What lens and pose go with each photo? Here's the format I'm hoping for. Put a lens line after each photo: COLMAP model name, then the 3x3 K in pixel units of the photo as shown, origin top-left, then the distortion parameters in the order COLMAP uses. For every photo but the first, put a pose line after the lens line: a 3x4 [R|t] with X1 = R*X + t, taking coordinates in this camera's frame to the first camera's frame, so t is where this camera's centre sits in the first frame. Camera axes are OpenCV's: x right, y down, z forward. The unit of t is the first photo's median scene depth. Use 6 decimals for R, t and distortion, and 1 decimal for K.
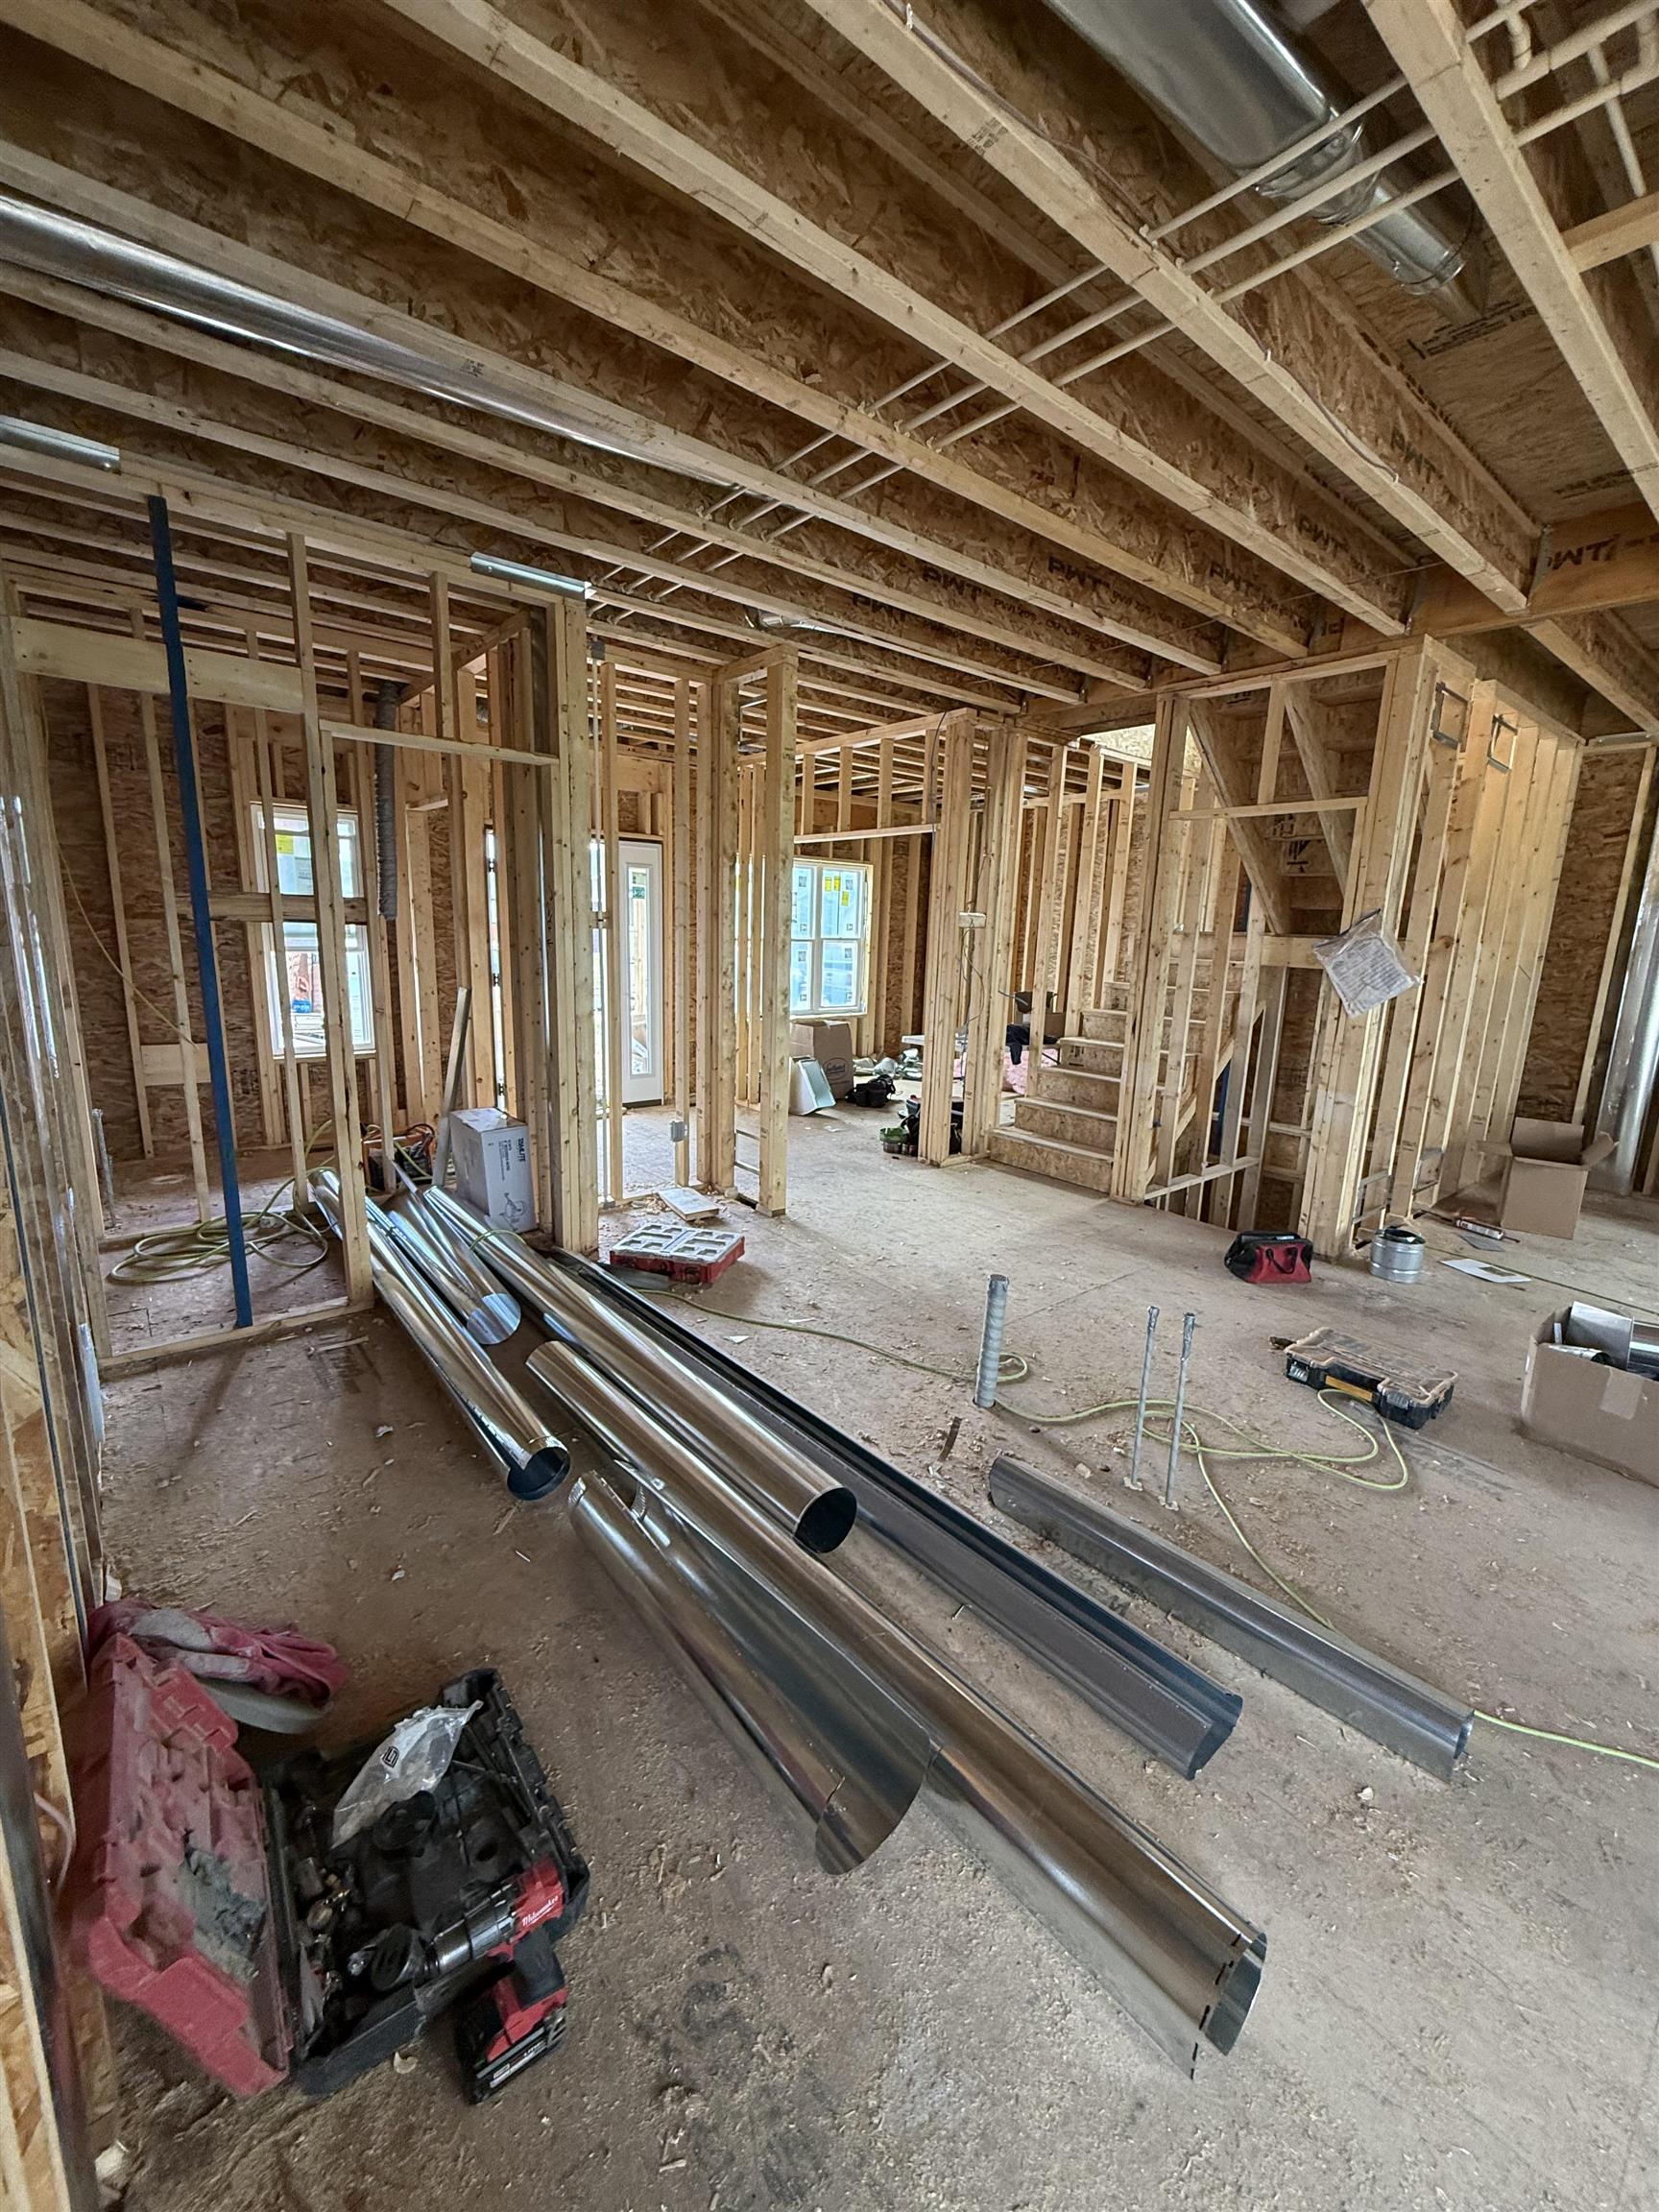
lens RADIAL K [[881.7, 0, 831.7], [0, 881.7, 1099.0], [0, 0, 1]] dist [0.000603, 0.000262]
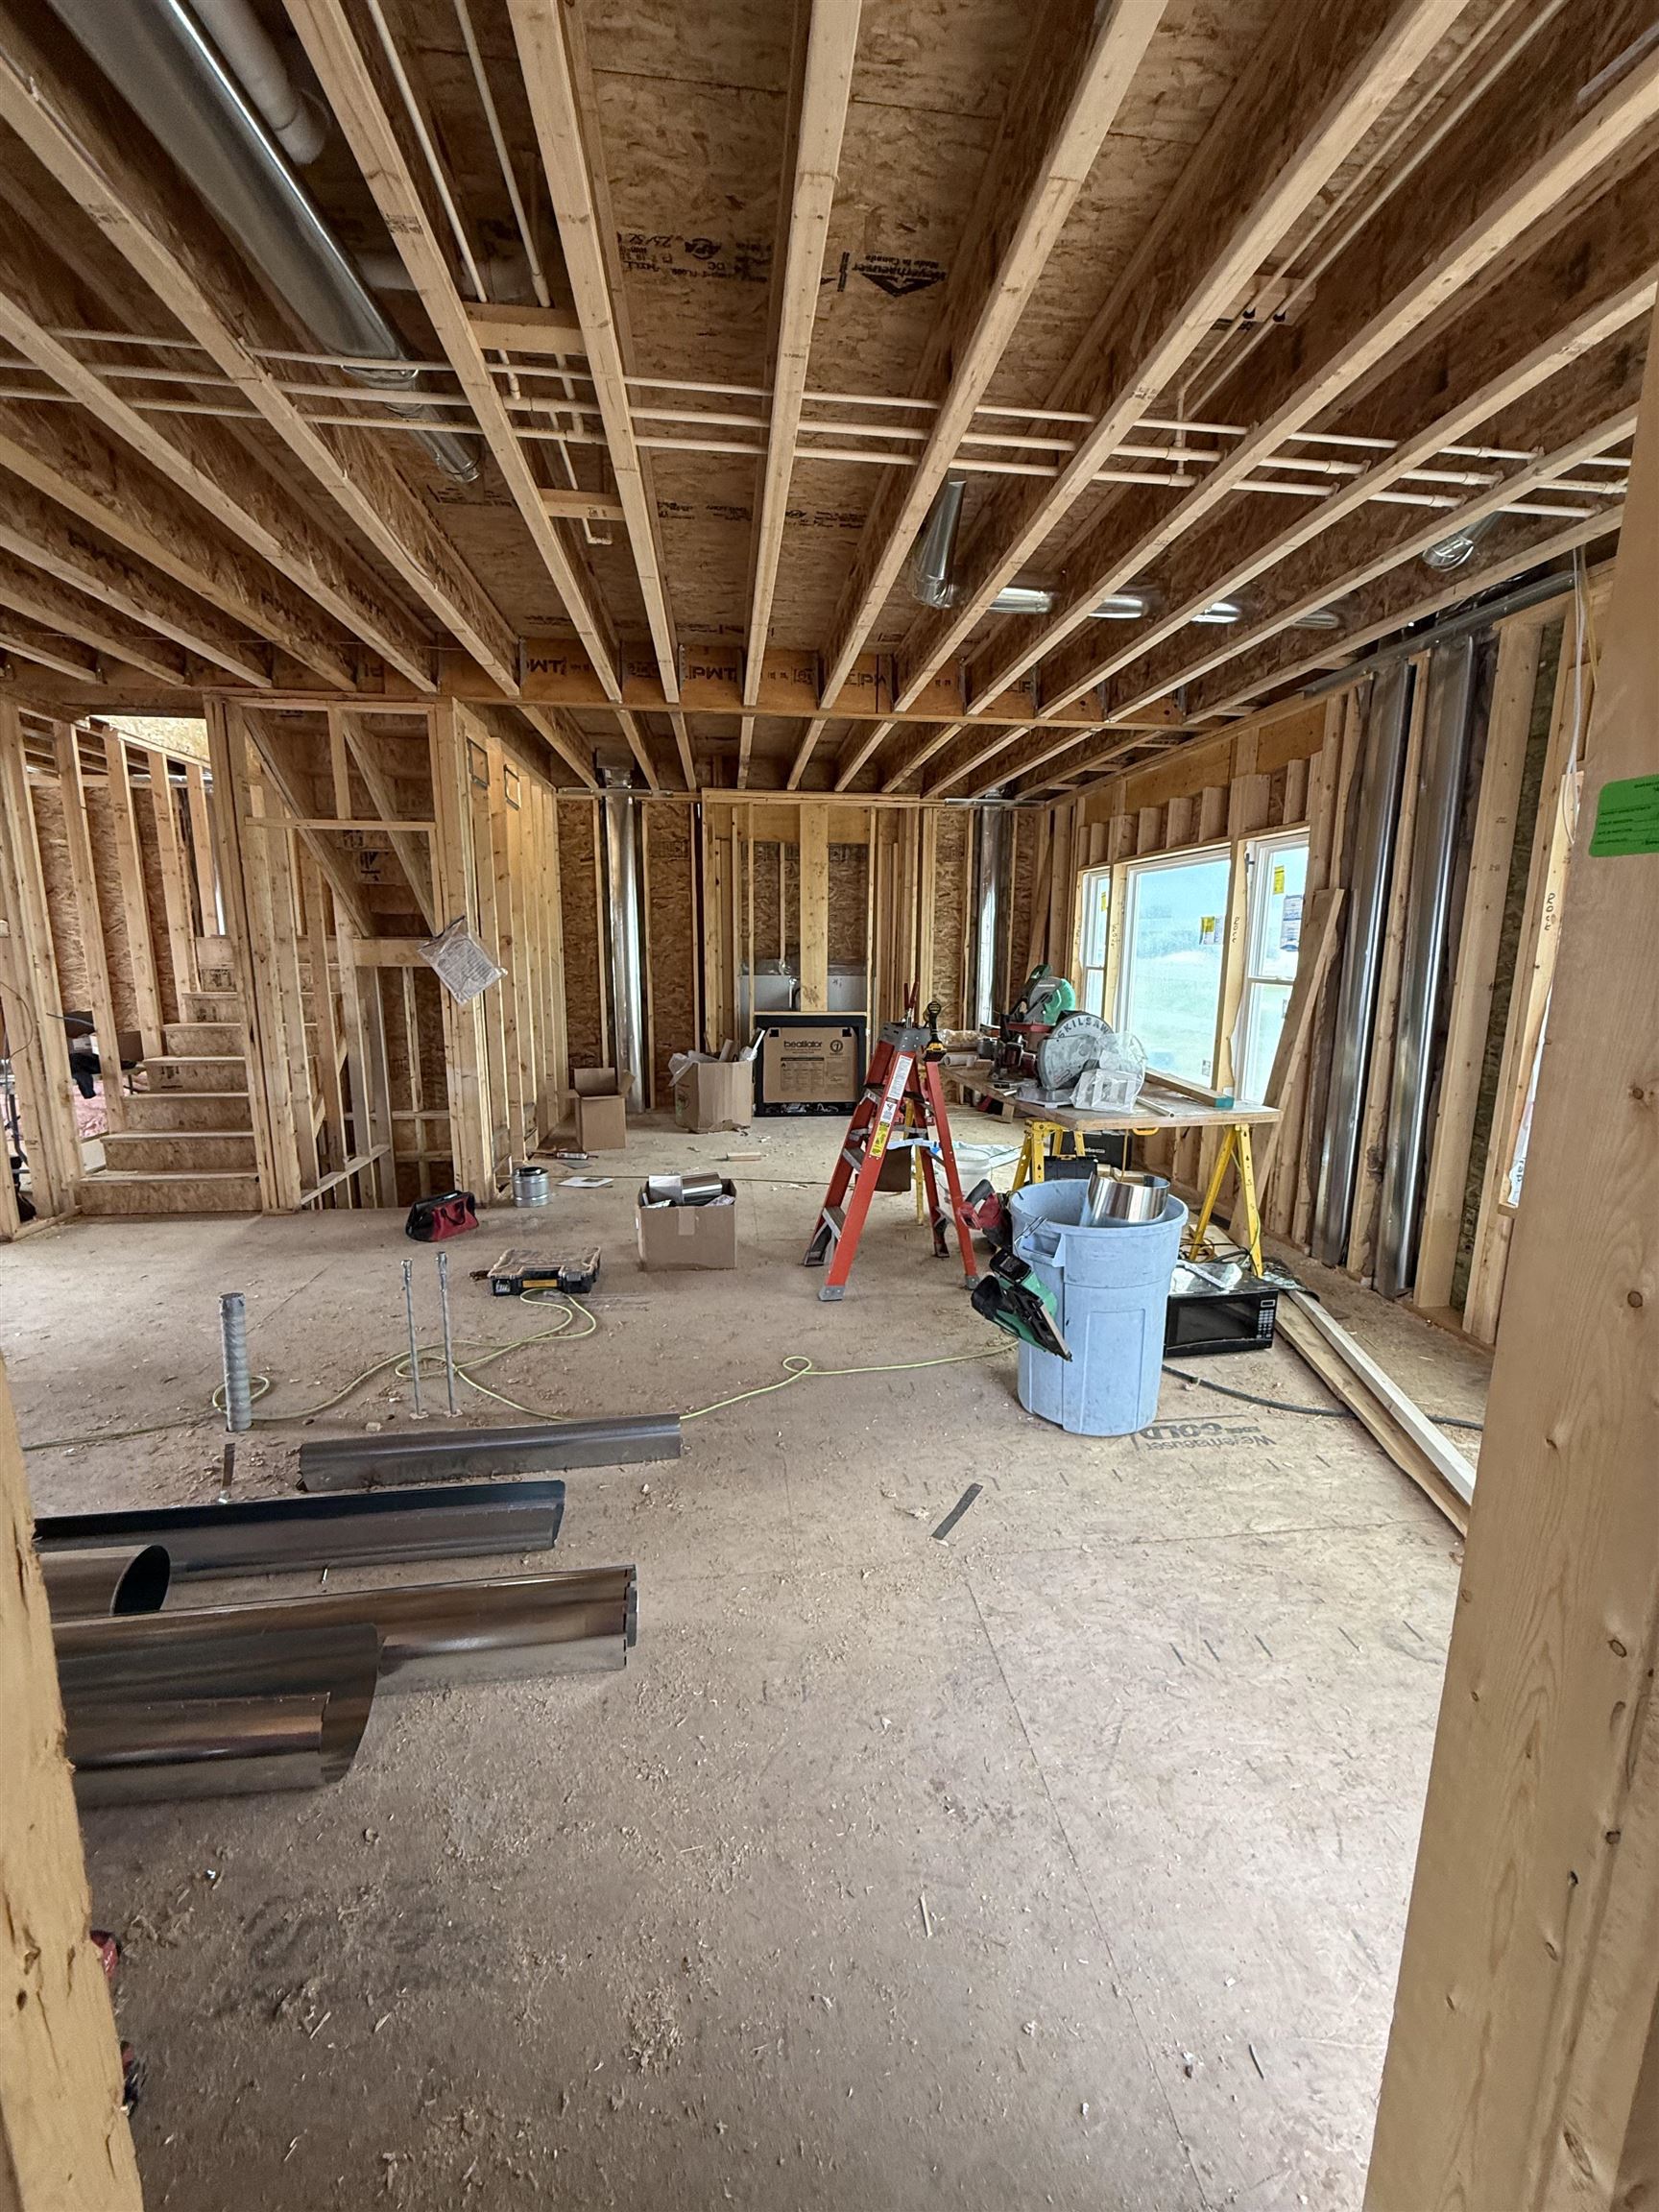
lens RADIAL K [[881.7, 0, 834.2], [0, 881.7, 1103.5], [0, 0, 1]] dist [0.000603, 0.000262]
pose [[0.538418, -0.179200, 0.823403, -0.169619], [0.173111, 0.979808, 0.100043, 0.007890], [-0.824705, 0.088675, 0.558568, -0.095245]]
